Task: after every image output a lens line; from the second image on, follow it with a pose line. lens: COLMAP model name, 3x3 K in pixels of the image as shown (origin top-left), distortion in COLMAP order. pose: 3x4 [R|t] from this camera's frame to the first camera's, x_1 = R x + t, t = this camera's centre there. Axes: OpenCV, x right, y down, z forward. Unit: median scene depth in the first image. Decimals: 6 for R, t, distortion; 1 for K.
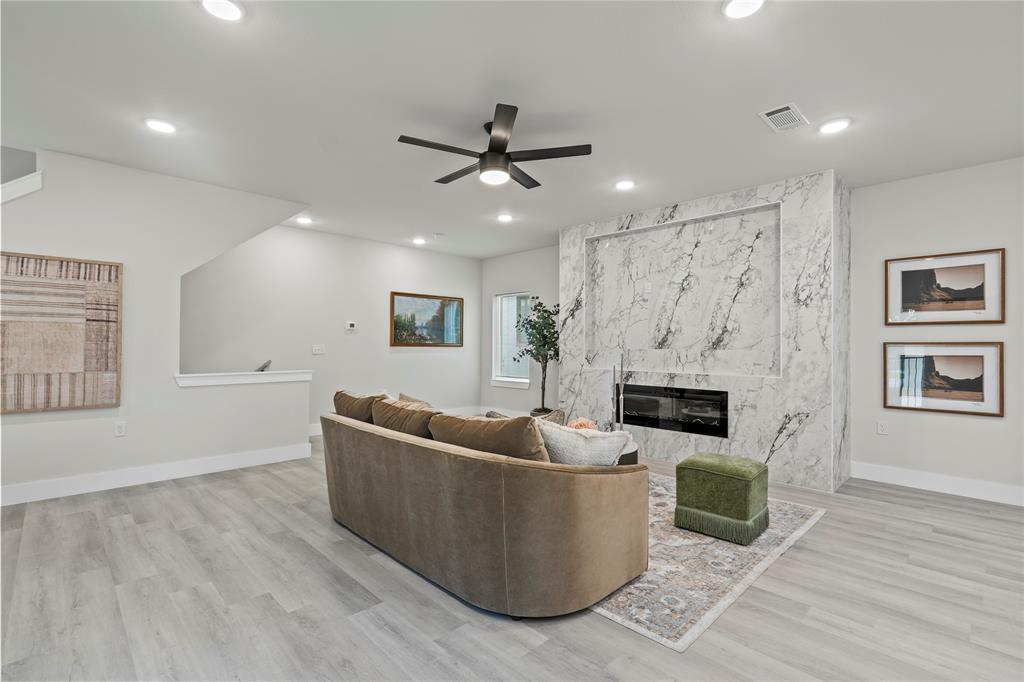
lens RADIAL K [[471.7, 0, 505.8], [0, 471.7, 341.3], [0, 0, 1]] dist [-0.002021, 0.001037]
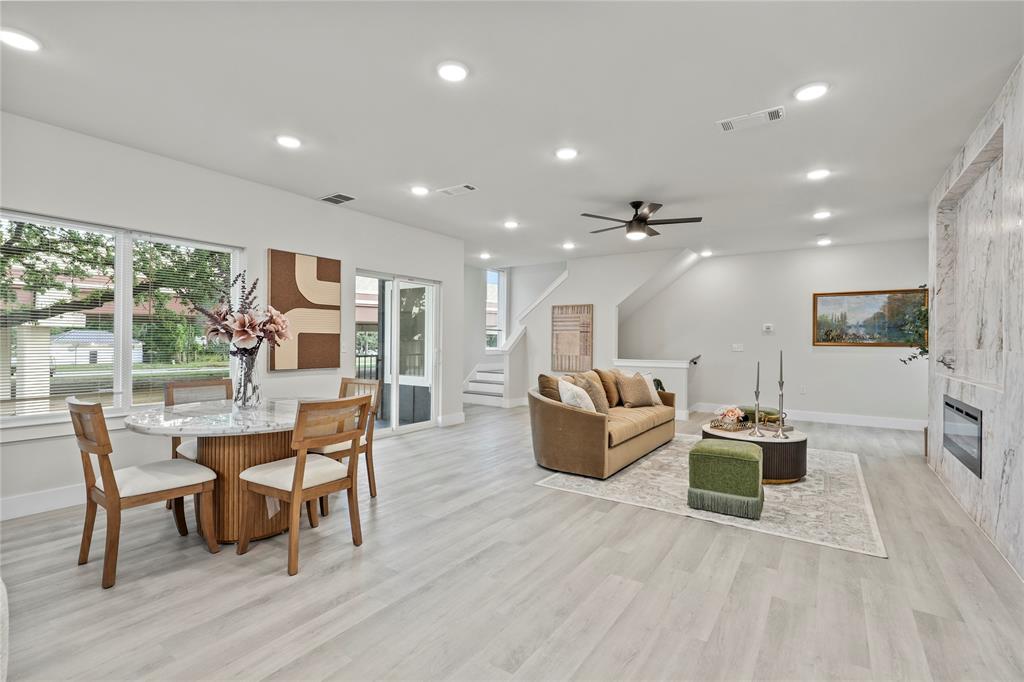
lens RADIAL K [[471.7, 0, 503.8], [0, 471.7, 339.5], [0, 0, 1]] dist [-0.002021, 0.001037]
pose [[0.193953, -0.008897, -0.980970, 1.071151], [0.000486, 0.999960, -0.008973, 0.009411], [0.981011, 0.001264, 0.193950, 0.197552]]
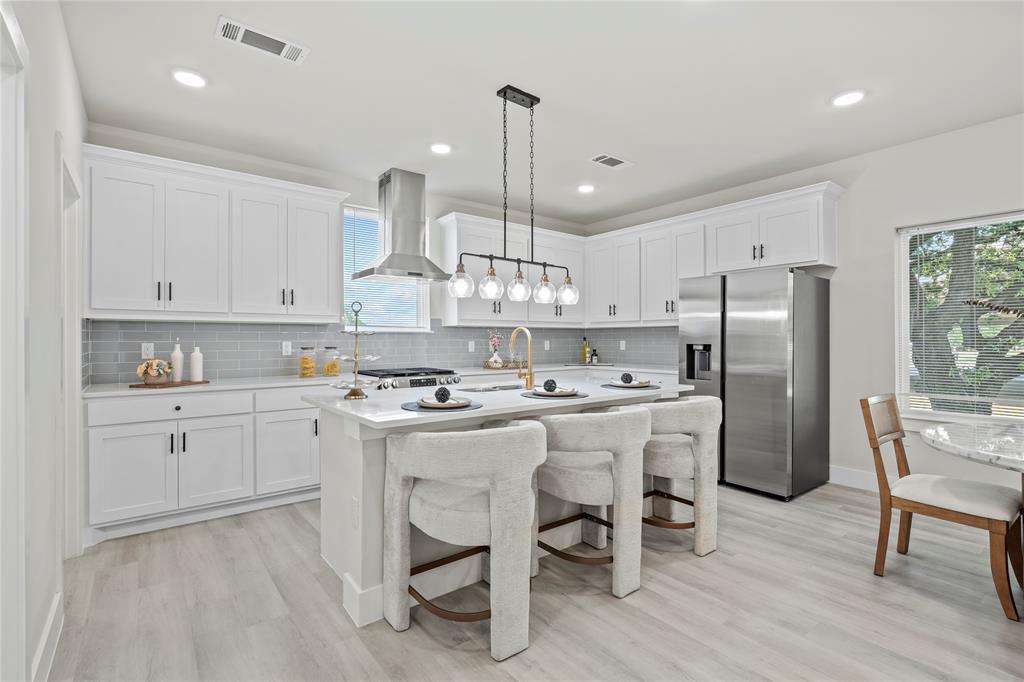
lens RADIAL K [[471.7, 0, 508.4], [0, 471.7, 341.3], [0, 0, 1]] dist [-0.002021, 0.001037]
pose [[-0.994066, -0.004927, 0.108669, 0.834469], [-0.005204, 0.999984, -0.002261, 0.009041], [-0.108656, -0.002813, -0.994075, 0.475957]]
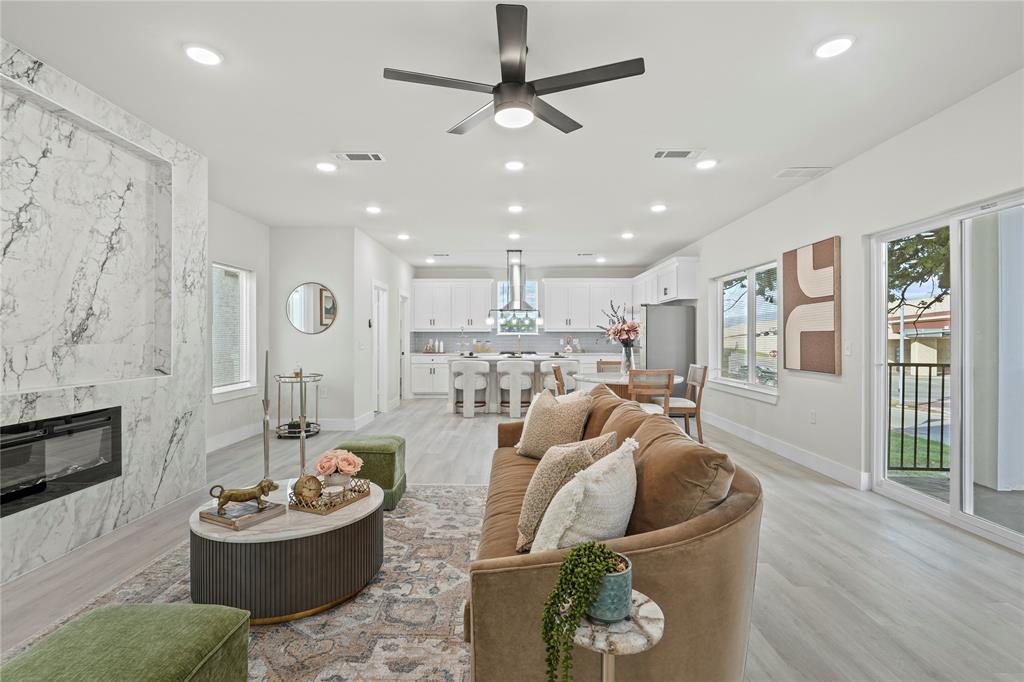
lens RADIAL K [[471.7, 0, 509.5], [0, 471.7, 338.9], [0, 0, 1]] dist [-0.002021, 0.001037]
pose [[-0.711557, -0.007622, 0.702588, -0.416147], [-0.009878, 0.999951, 0.000844, 0.005404], [-0.702559, -0.006340, -0.711597, 1.156159]]
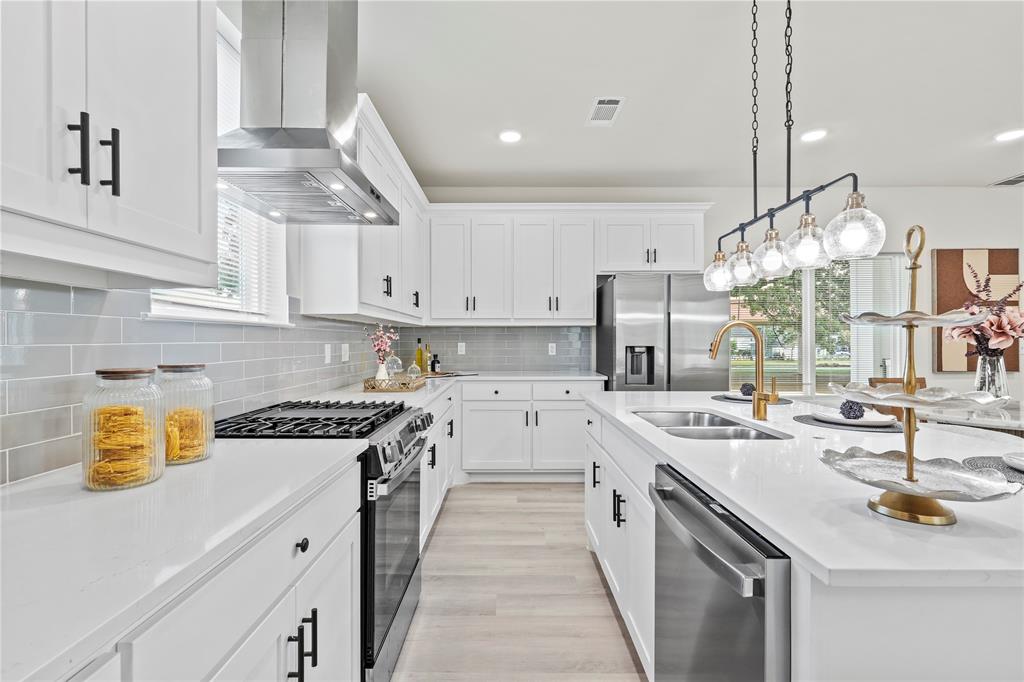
lens RADIAL K [[471.7, 0, 507.4], [0, 471.7, 345.0], [0, 0, 1]] dist [-0.002021, 0.001037]
pose [[-0.695090, 0.001139, -0.718922, 1.358860], [0.002418, 0.999997, -0.000754, 0.008392], [0.718919, -0.002262, -0.695091, -0.073449]]
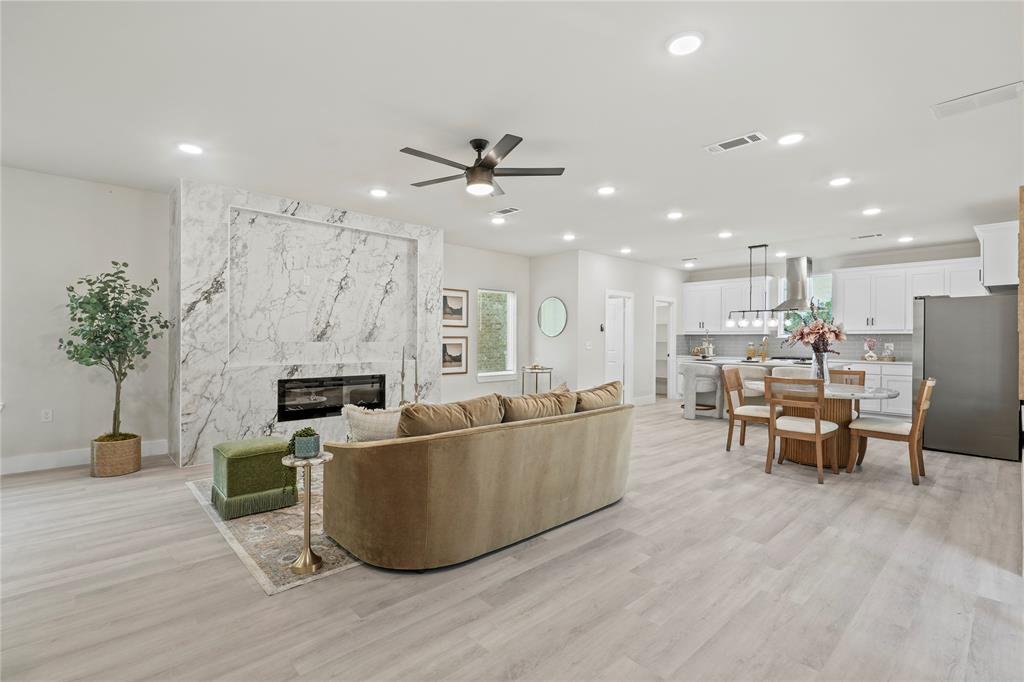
lens RADIAL K [[471.7, 0, 508.2], [0, 471.7, 341.8], [0, 0, 1]] dist [-0.002021, 0.001037]
pose [[0.021333, -0.010737, 0.999715, -0.853232], [-0.013805, 0.999844, 0.011033, -0.000740], [-0.999677, -0.014036, 0.021181, 0.679278]]
